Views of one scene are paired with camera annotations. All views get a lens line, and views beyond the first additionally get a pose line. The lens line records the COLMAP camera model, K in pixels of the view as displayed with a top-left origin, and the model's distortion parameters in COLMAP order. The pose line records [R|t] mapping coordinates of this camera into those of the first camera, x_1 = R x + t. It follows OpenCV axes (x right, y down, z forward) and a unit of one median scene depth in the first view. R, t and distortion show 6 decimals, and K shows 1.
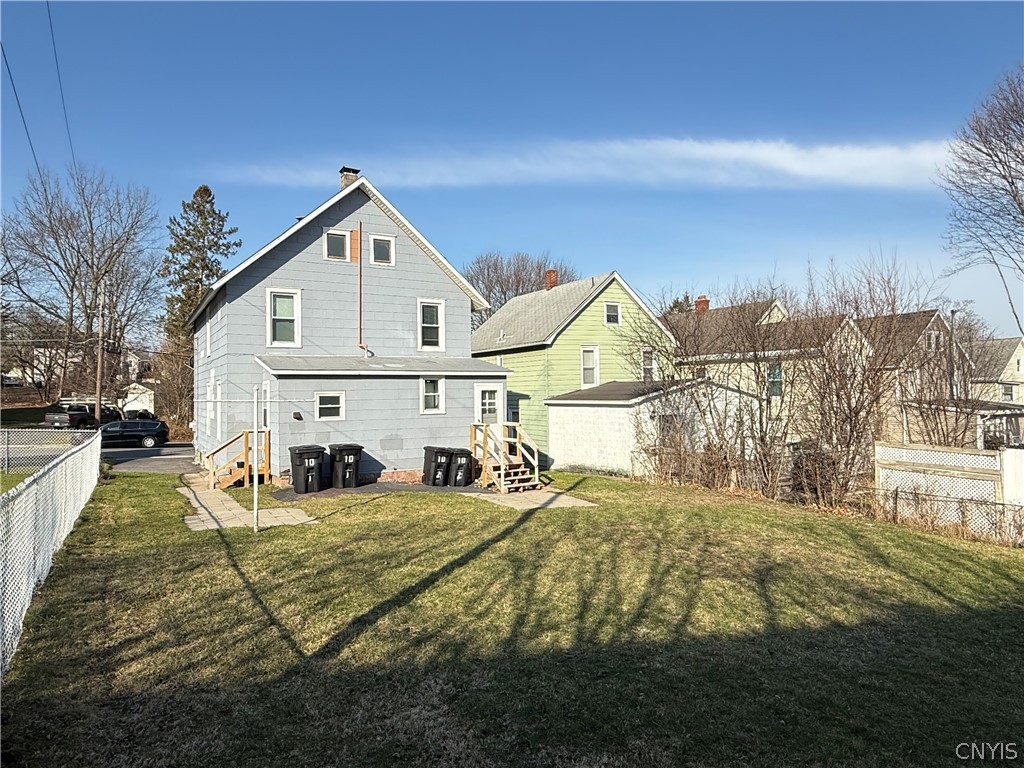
lens RADIAL K [[637.8, 0, 512.0], [0, 637.8, 384.0], [0, 0, 1]] dist [-0.001044, -0.000029]
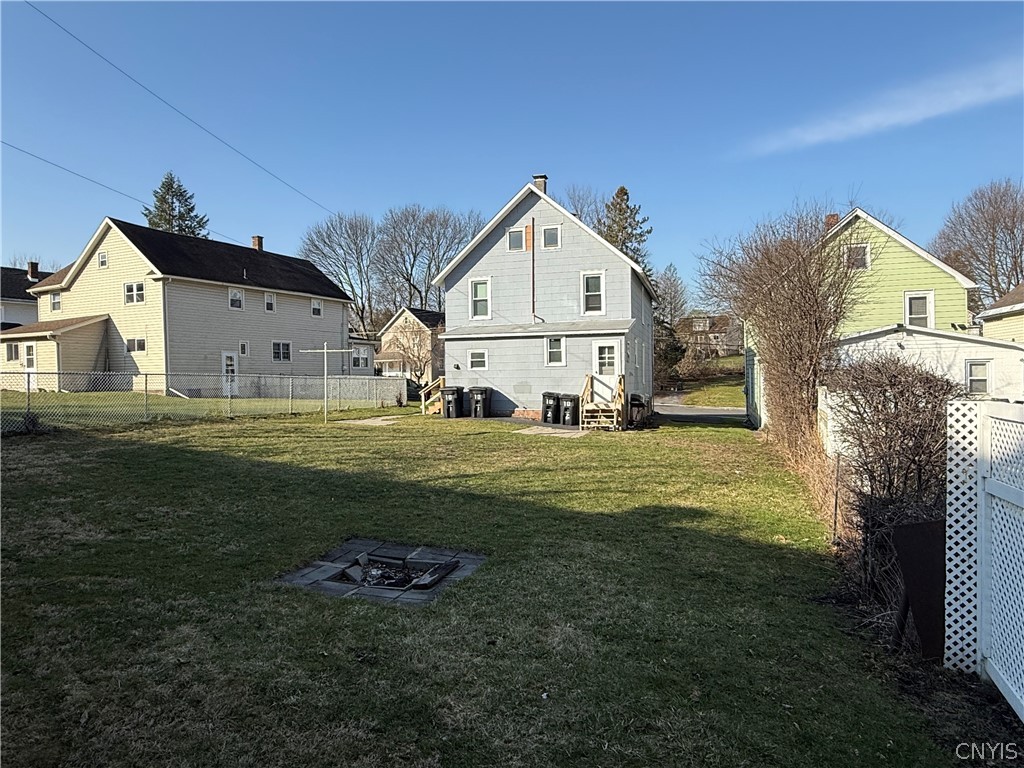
lens RADIAL K [[637.8, 0, 512.0], [0, 637.8, 384.0], [0, 0, 1]] dist [-0.001044, -0.000029]
pose [[0.674155, 0.013151, -0.738473, 0.730197], [0.016295, 0.999333, 0.032672, 0.039368], [0.738410, -0.034059, 0.673491, 0.098334]]
